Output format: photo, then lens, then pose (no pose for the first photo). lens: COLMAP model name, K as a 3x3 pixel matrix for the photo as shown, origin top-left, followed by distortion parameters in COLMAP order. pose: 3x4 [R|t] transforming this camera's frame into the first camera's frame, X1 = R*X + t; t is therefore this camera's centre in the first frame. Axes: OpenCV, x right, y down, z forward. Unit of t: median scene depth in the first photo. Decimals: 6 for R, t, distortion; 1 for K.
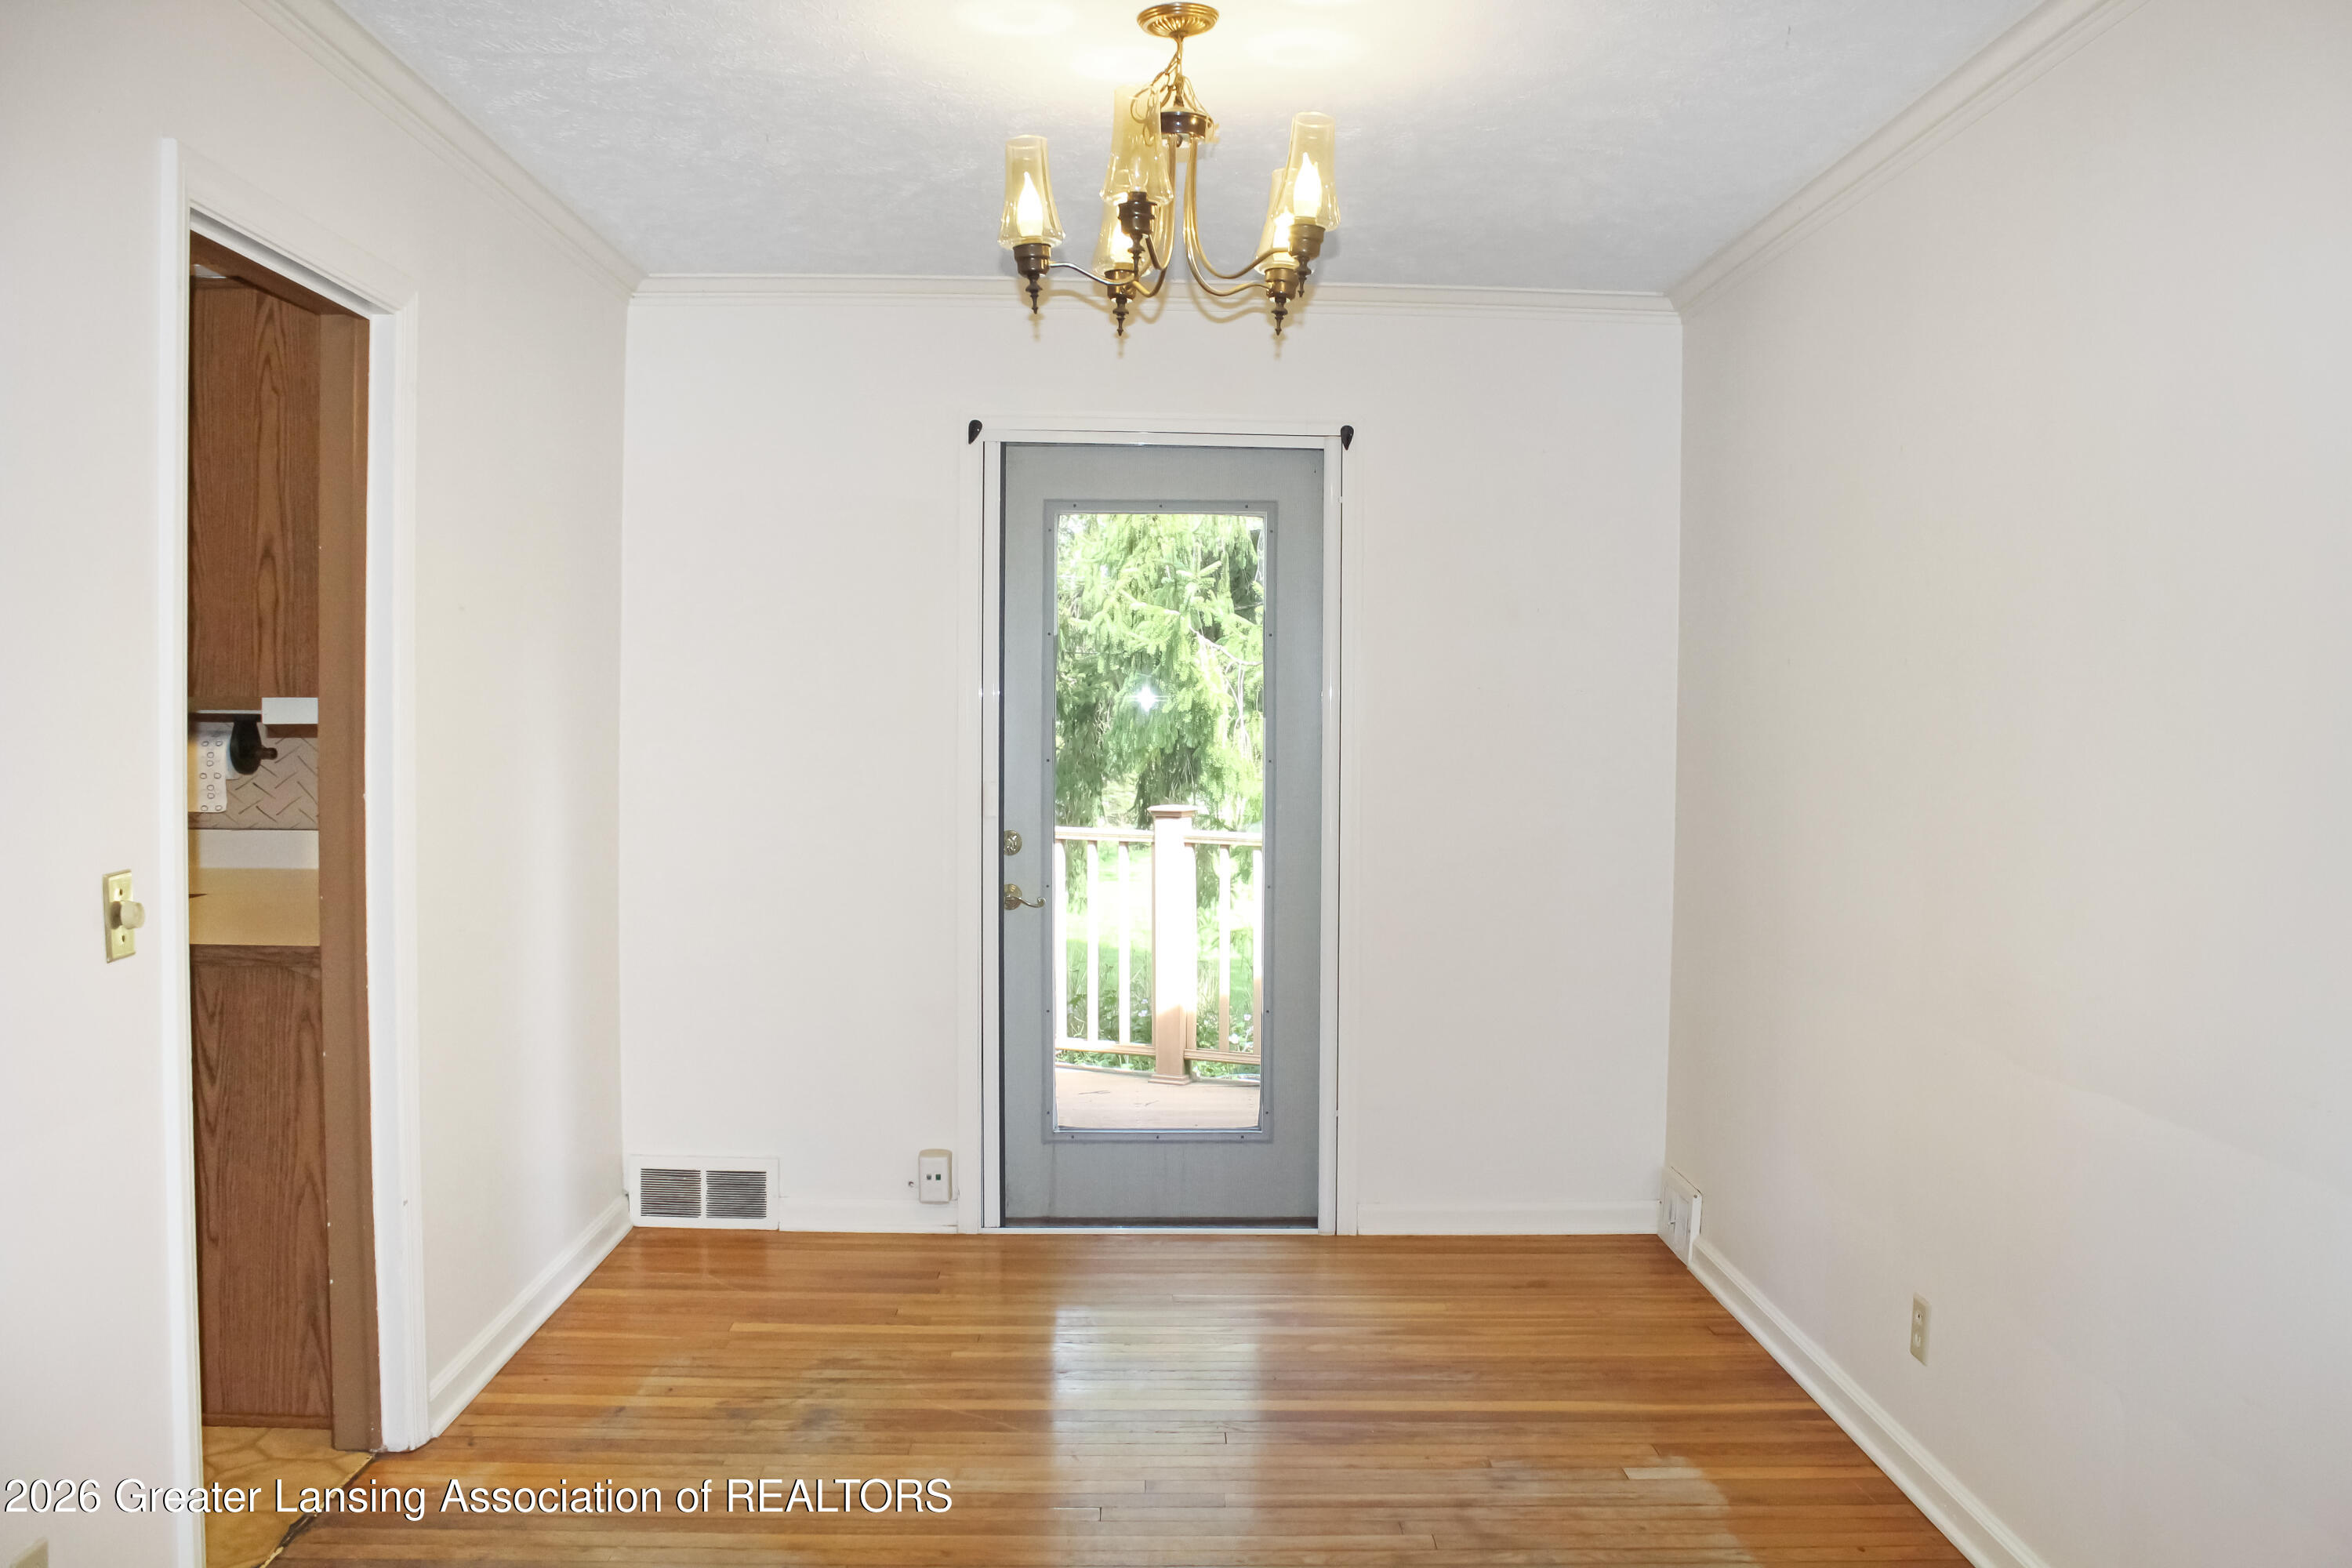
lens RADIAL K [[1941.3, 0, 1187.1], [0, 1941.3, 777.1], [0, 0, 1]] dist [-0.172969, 0.146764]
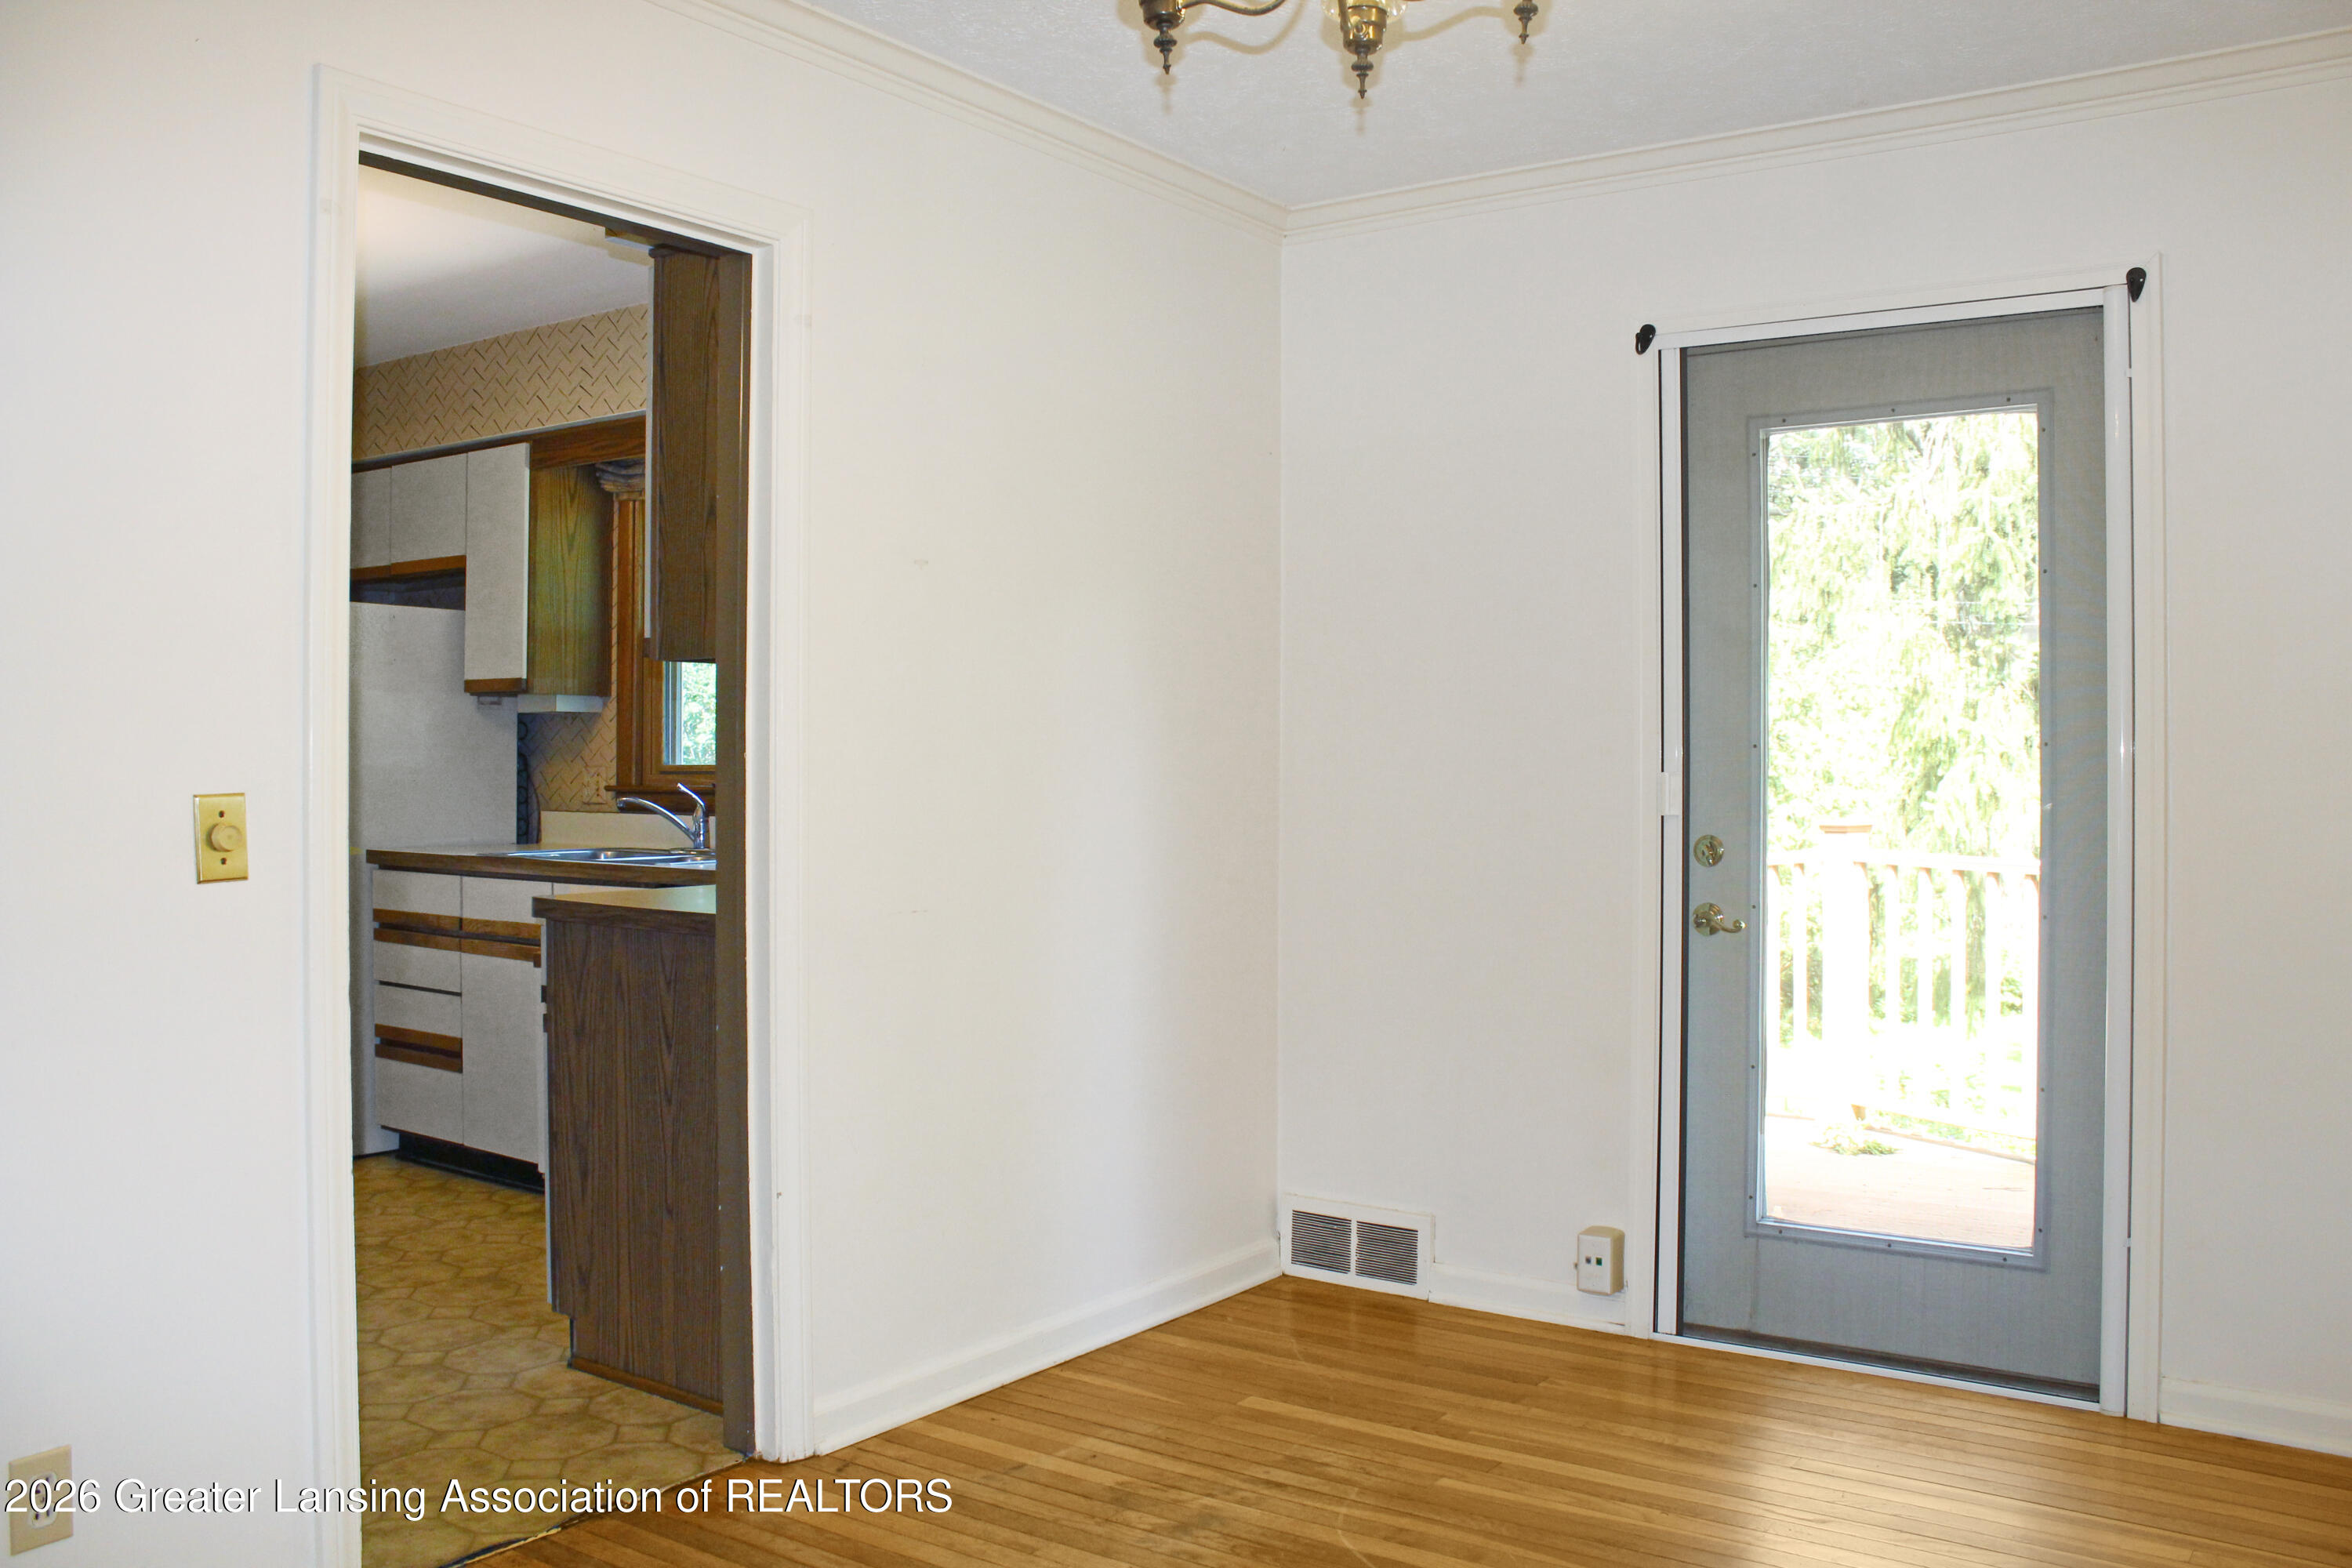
lens RADIAL K [[1941.3, 0, 1187.1], [0, 1941.3, 777.1], [0, 0, 1]] dist [-0.172969, 0.146764]
pose [[0.798279, -0.003805, -0.602276, 0.220864], [-0.016389, 0.999473, -0.028036, 0.030635], [0.602065, 0.032251, 0.797795, 0.255452]]
